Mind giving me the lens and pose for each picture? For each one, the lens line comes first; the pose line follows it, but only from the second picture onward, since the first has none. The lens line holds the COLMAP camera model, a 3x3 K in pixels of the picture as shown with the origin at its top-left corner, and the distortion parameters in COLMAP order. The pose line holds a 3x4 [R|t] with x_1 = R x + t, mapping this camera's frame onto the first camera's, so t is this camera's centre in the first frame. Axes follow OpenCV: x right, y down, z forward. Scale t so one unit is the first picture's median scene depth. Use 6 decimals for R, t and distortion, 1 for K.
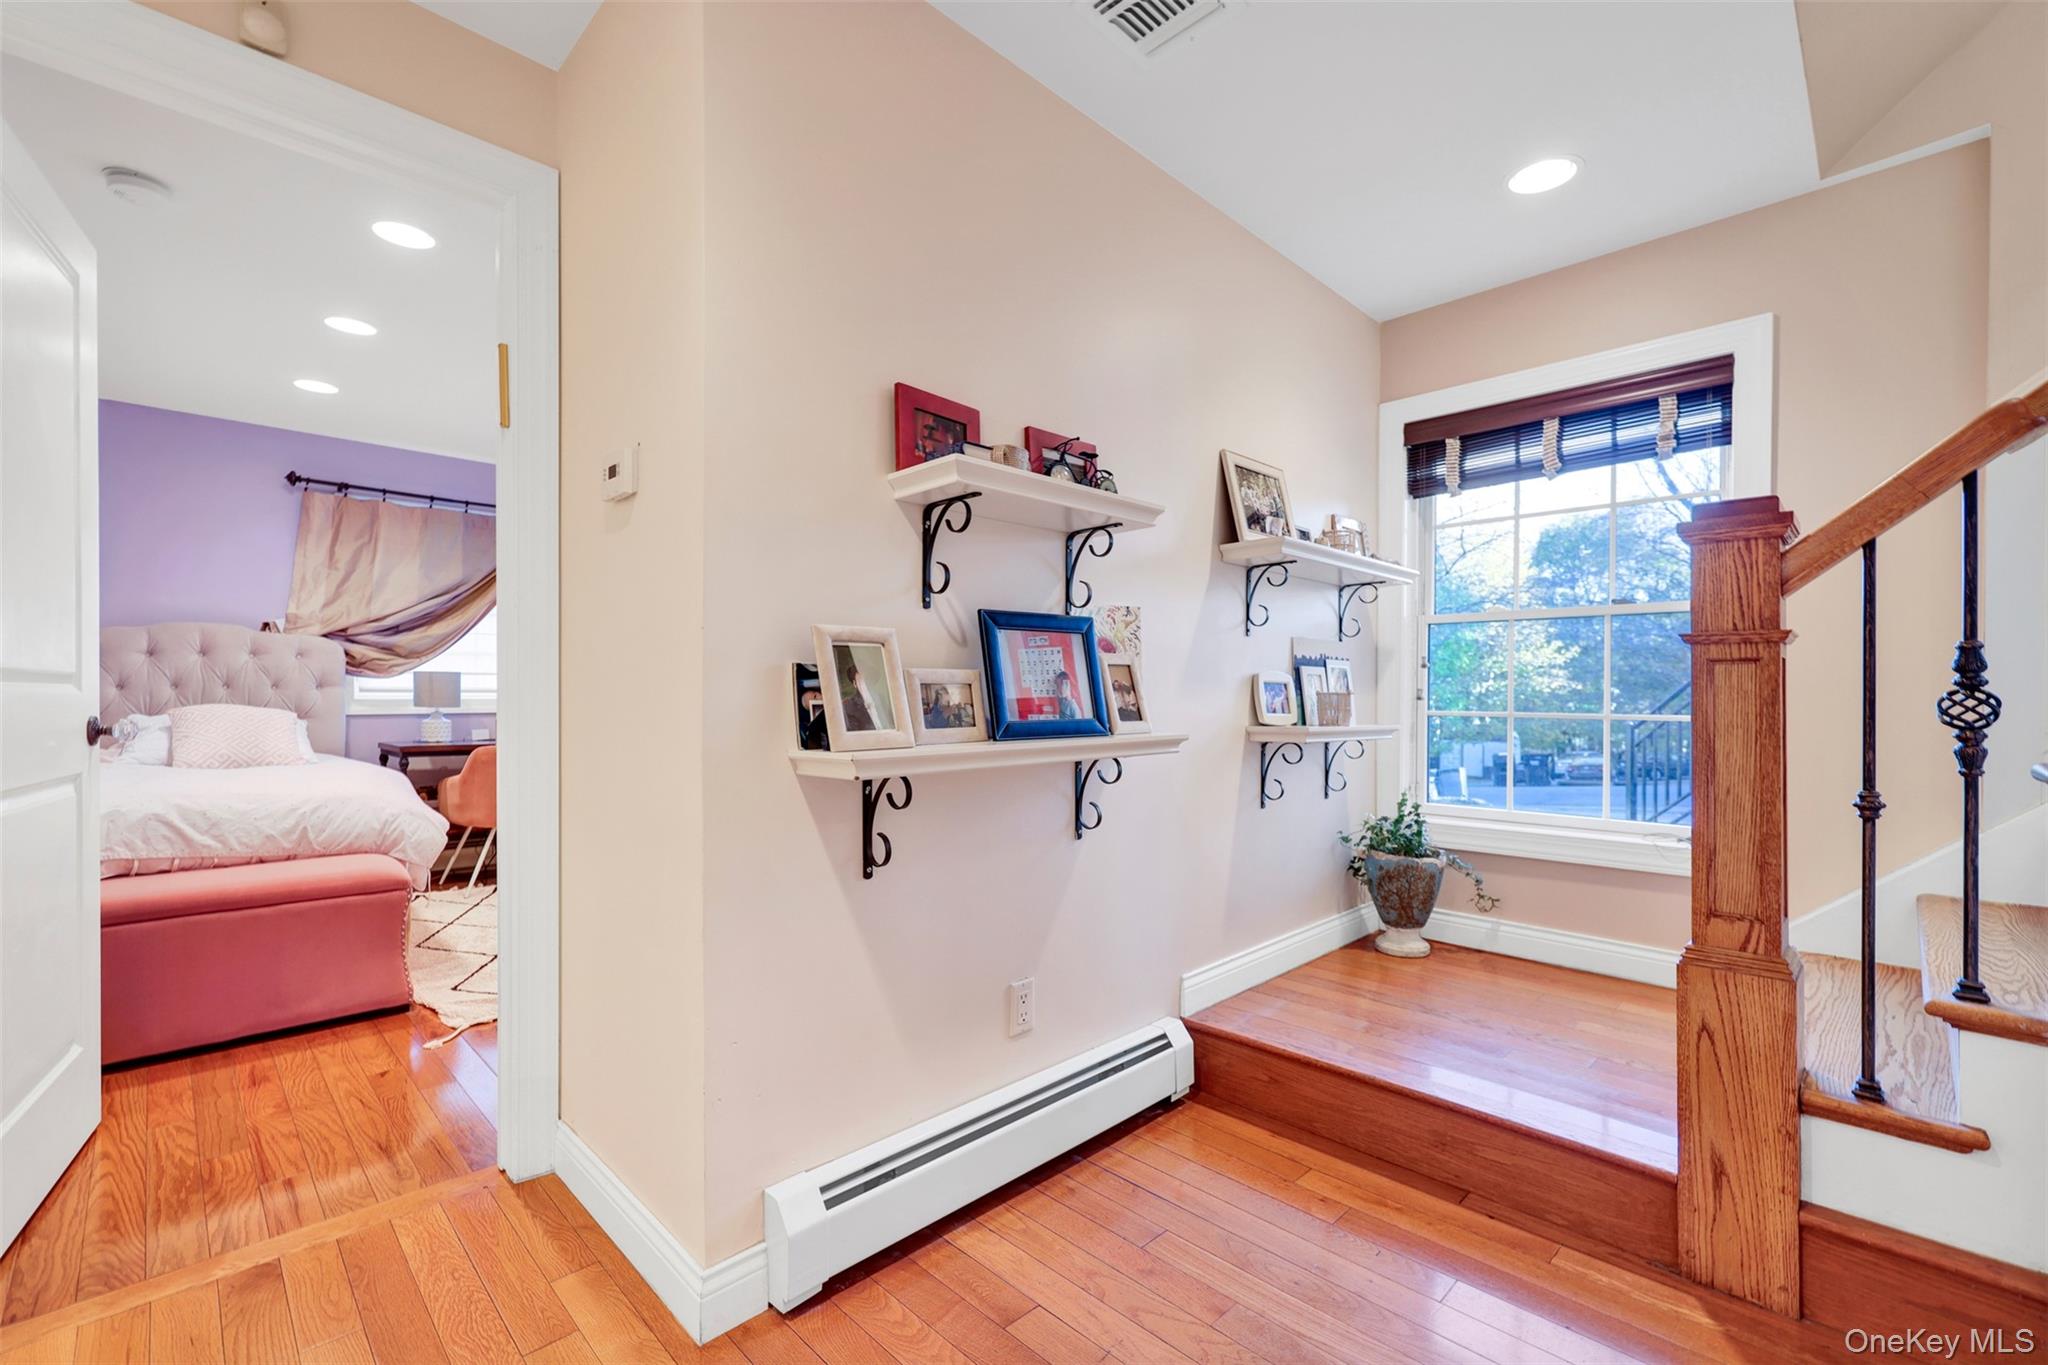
lens RADIAL K [[873.8, 0, 1018.1], [0, 873.8, 700.9], [0, 0, 1]] dist [0.001083, 0.000314]
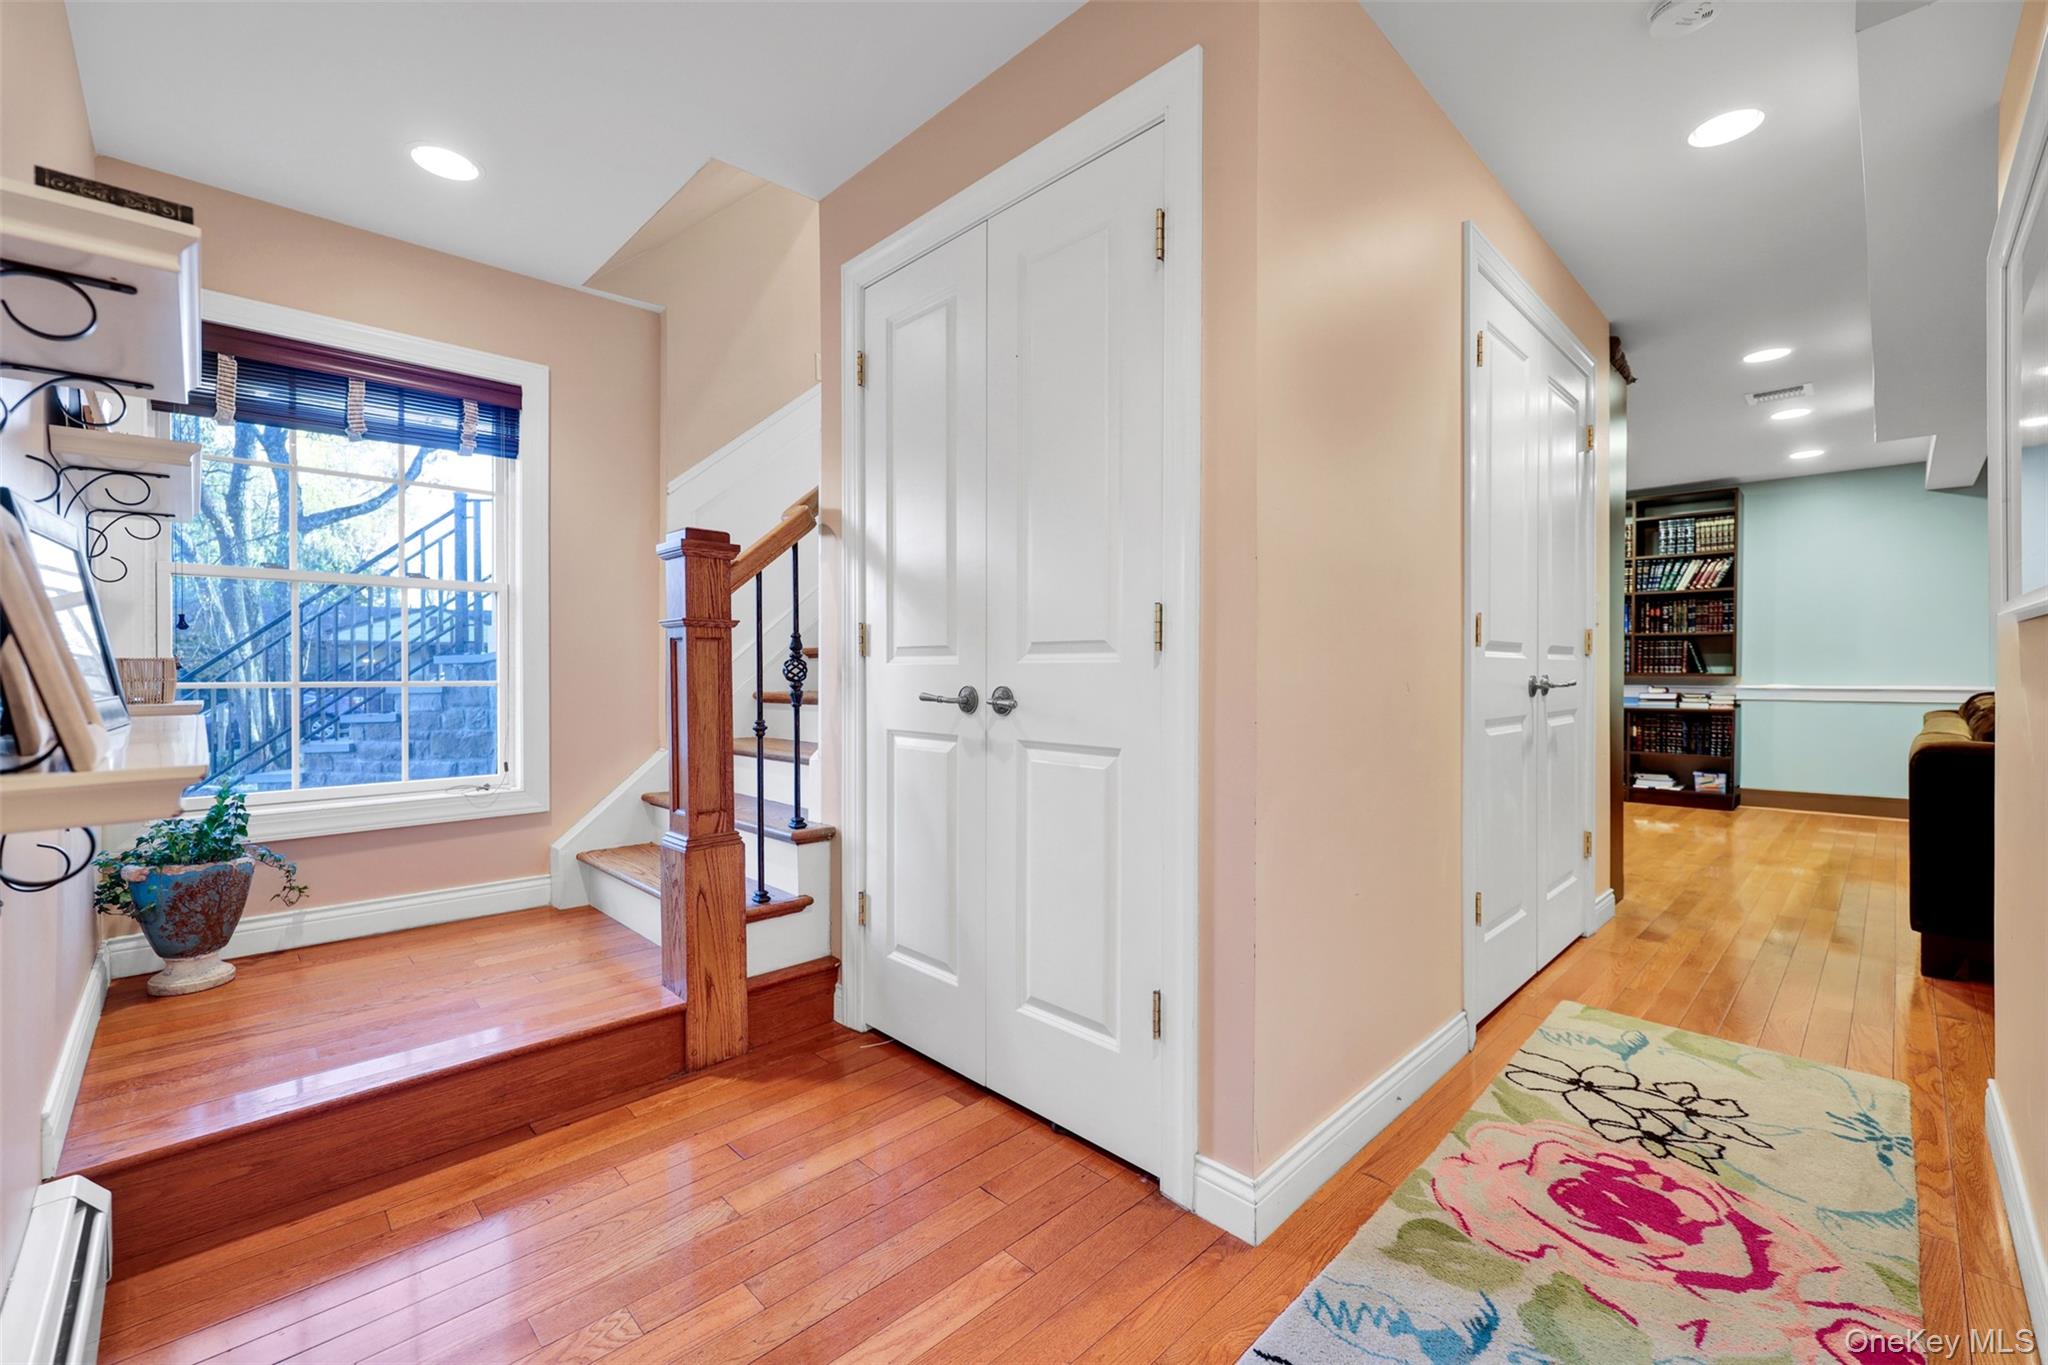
lens RADIAL K [[854.7, 0, 1030.7], [0, 854.7, 680.3], [0, 0, 1]] dist [0.001009, 0.000439]
pose [[-0.001104, -0.015645, 0.999877, -0.597618], [0.006776, 0.999855, 0.015653, 0.005056], [-0.999976, 0.006792, -0.000998, 0.431933]]
